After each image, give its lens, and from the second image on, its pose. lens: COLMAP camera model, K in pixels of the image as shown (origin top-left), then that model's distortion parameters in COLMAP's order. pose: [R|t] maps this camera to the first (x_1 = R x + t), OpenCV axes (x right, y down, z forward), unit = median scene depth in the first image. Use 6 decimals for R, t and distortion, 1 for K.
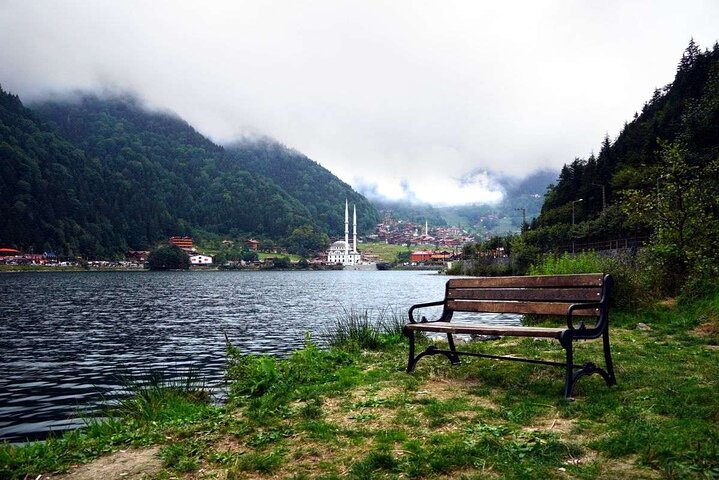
lens RADIAL K [[914.4, 0, 359.5], [0, 914.4, 240.0], [0, 0, 1]] dist [0.065934, 0.005080]
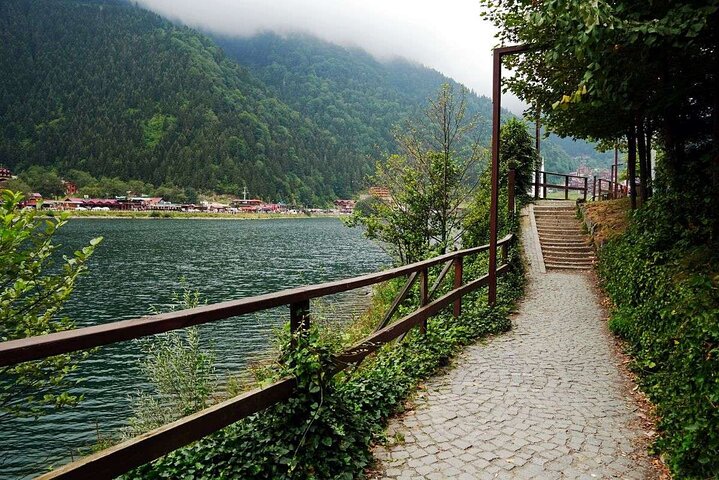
lens RADIAL K [[914.4, 0, 359.5], [0, 914.4, 240.0], [0, 0, 1]] dist [0.065934, 0.005080]
pose [[0.978783, 0.018446, -0.204065, 0.012807], [-0.006760, 0.998304, 0.057814, -0.005101], [0.204786, -0.055208, 0.977249, -0.129473]]
